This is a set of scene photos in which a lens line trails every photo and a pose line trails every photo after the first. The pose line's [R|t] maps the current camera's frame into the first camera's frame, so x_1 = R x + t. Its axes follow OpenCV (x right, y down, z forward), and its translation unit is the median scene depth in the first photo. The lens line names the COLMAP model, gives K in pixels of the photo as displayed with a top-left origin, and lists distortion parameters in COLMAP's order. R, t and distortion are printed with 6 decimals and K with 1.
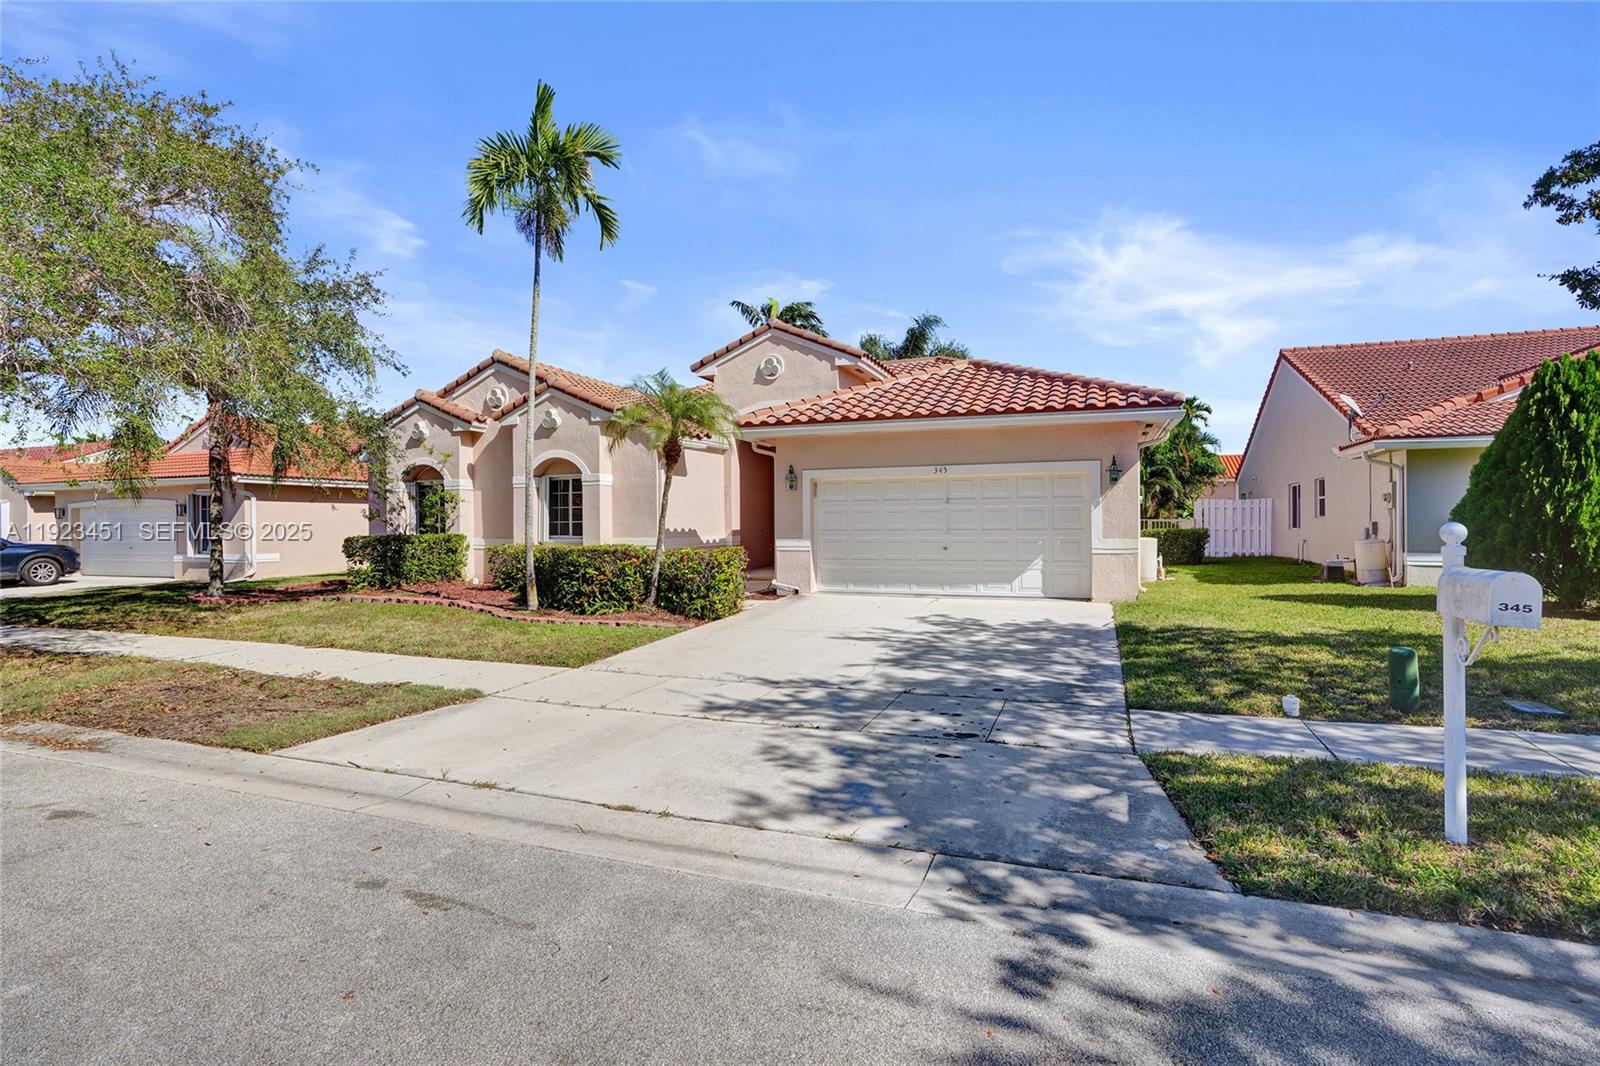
lens RADIAL K [[745.6, 0, 802.5], [0, 745.6, 527.7], [0, 0, 1]] dist [-0.057589, 0.027956]
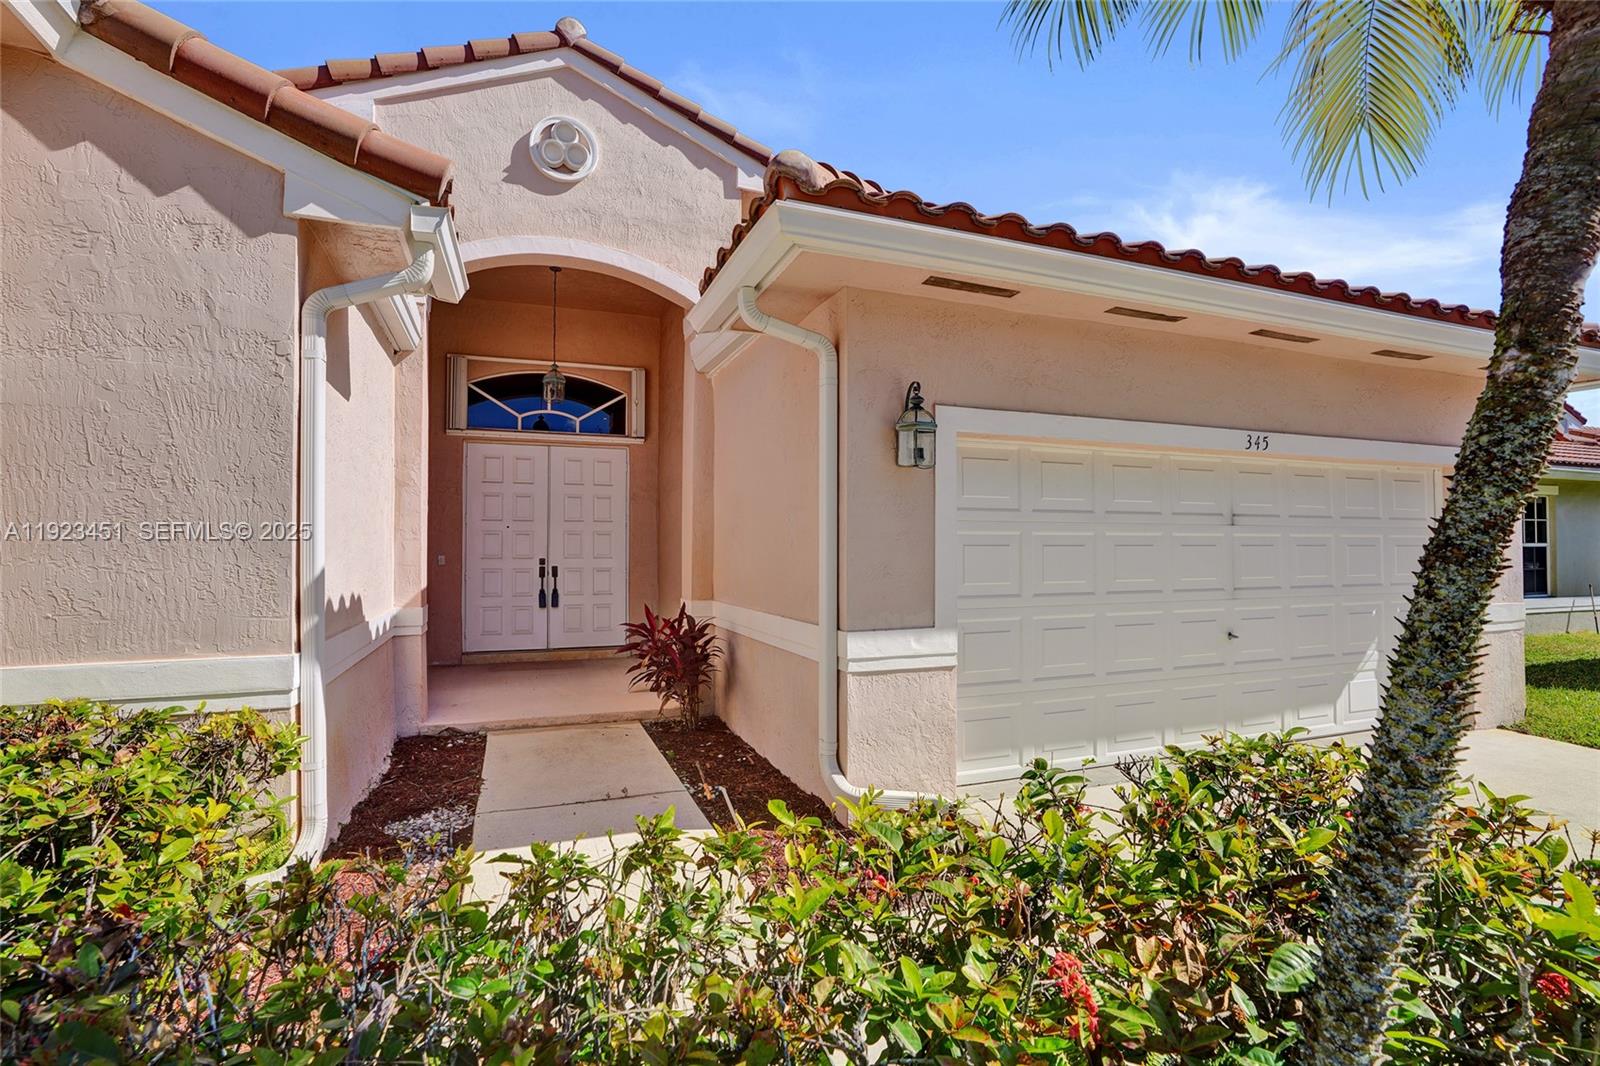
lens RADIAL K [[745.6, 0, 802.5], [0, 745.6, 527.7], [0, 0, 1]] dist [-0.057589, 0.027956]
pose [[0.722457, 0.034959, 0.690531, -0.265558], [-0.000102, 0.998726, -0.050455, -0.011281], [-0.691415, 0.036382, 0.721541, 0.871549]]
